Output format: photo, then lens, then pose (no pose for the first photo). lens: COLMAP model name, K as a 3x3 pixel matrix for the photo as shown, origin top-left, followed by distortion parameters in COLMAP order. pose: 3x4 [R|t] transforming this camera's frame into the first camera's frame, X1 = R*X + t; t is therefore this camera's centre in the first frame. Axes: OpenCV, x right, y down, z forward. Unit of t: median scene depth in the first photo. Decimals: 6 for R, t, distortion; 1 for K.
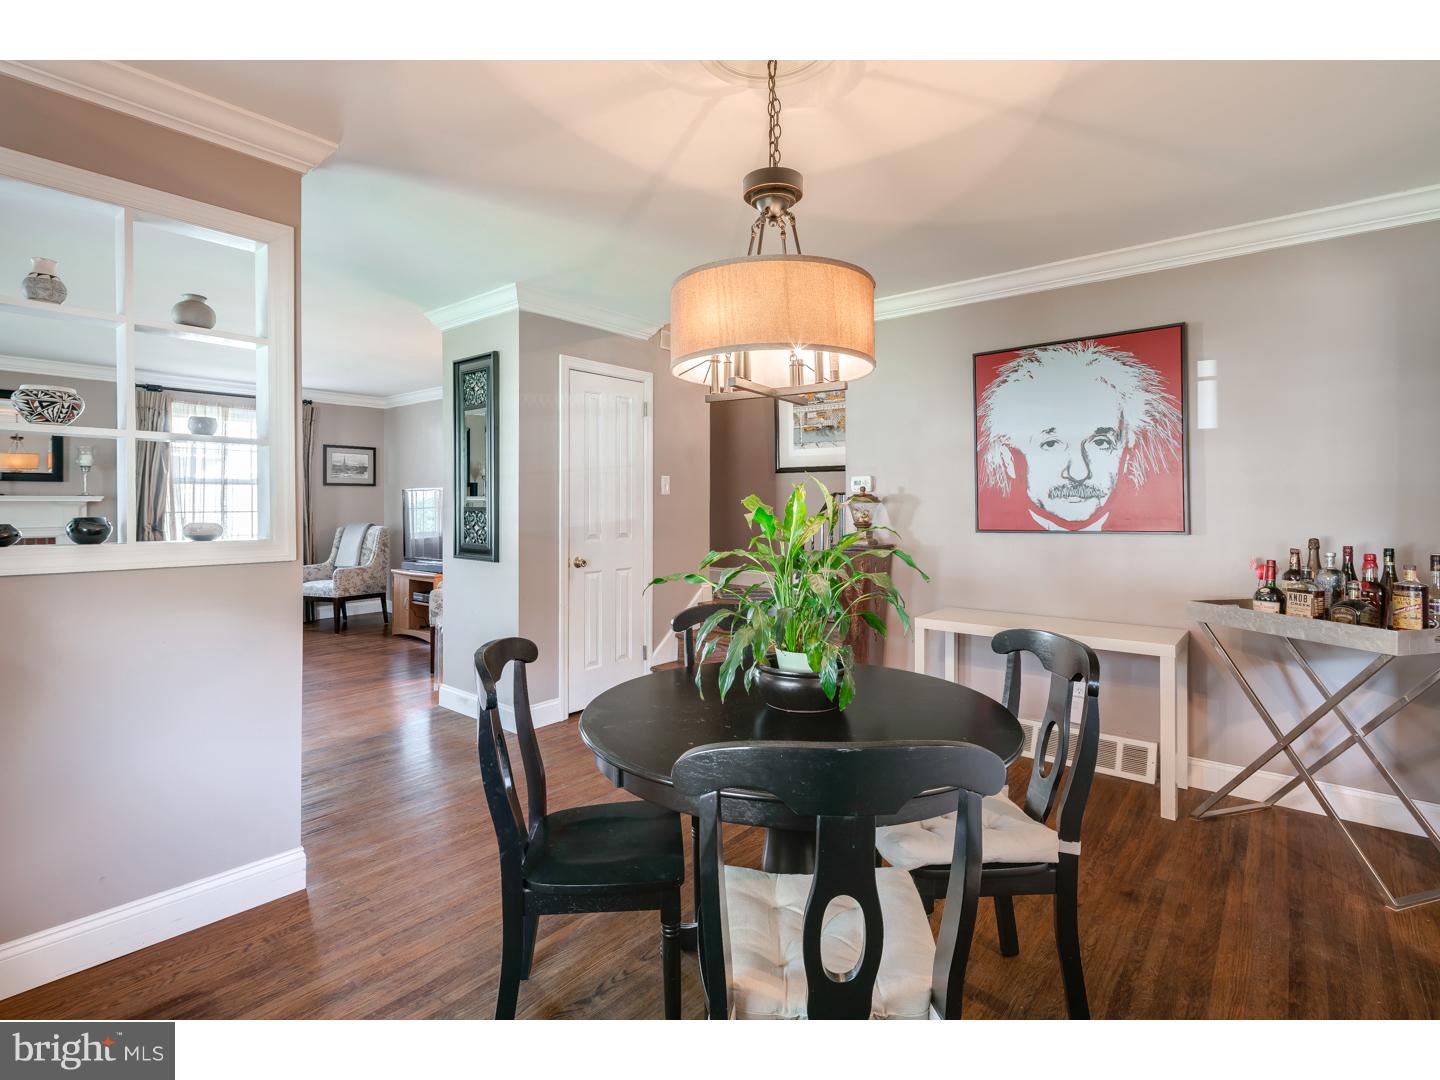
lens RADIAL K [[704.3, 0, 698.2], [0, 704.3, 503.8], [0, 0, 1]] dist [0.014094, -0.000452]
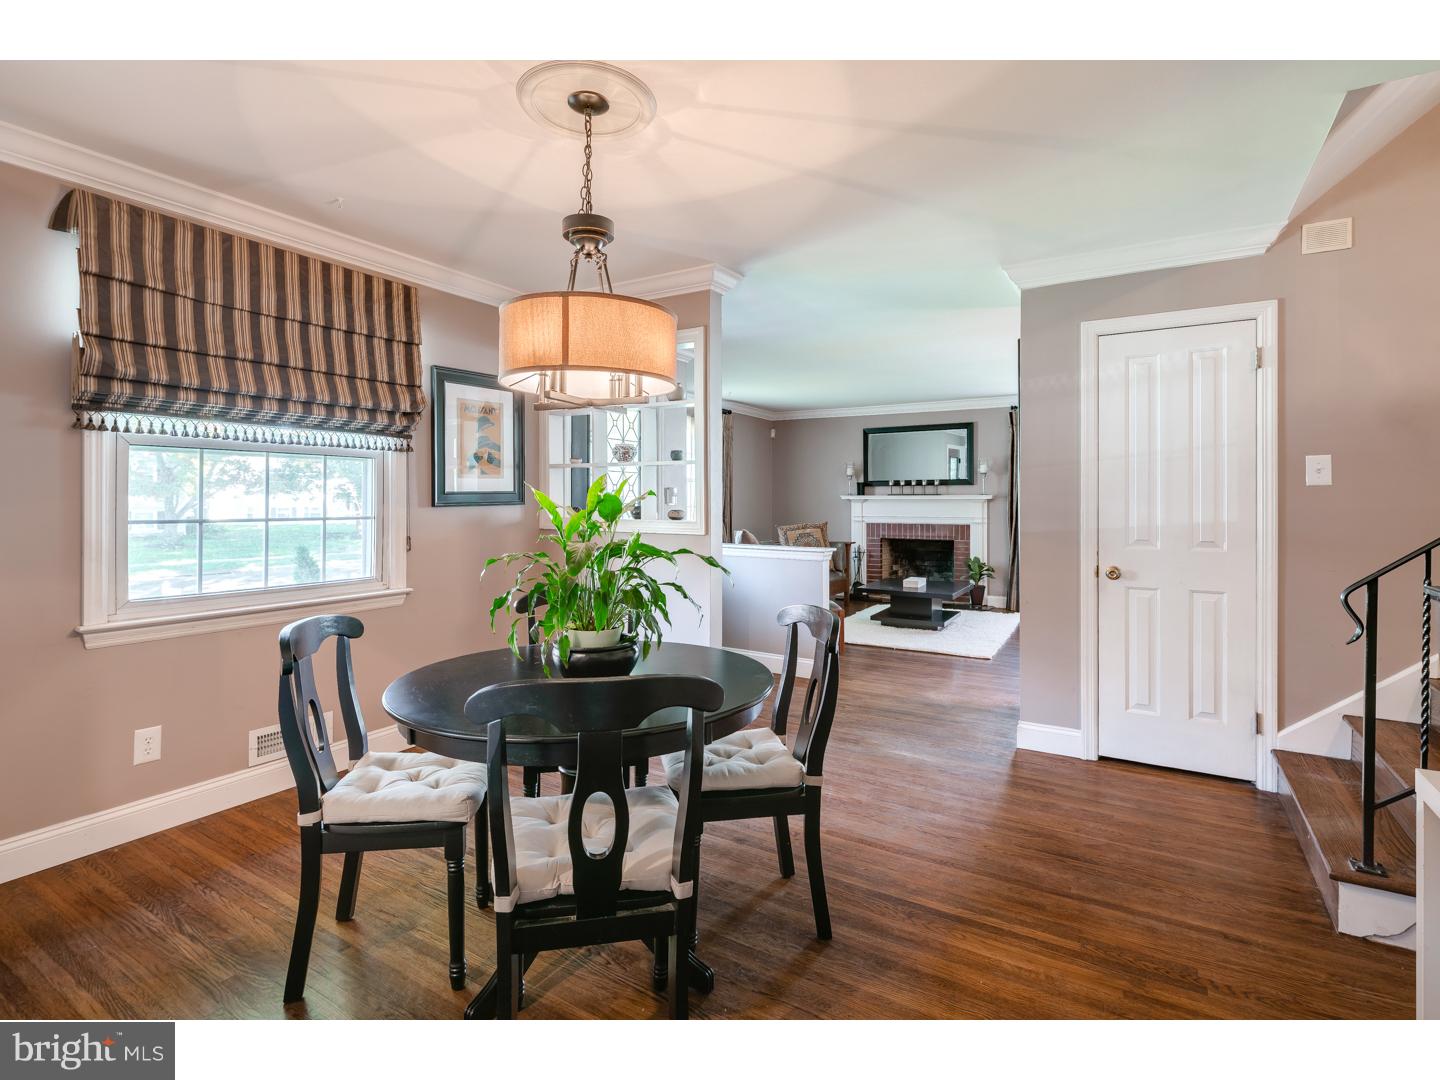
lens RADIAL K [[696.5, 0, 716.4], [0, 696.5, 500.1], [0, 0, 1]] dist [0.003627, -0.008095]
pose [[0.153378, -0.000909, -0.988167, 0.497898], [-0.003170, 0.999994, -0.001412, 0.002978], [0.988162, 0.003349, 0.153375, 0.390147]]
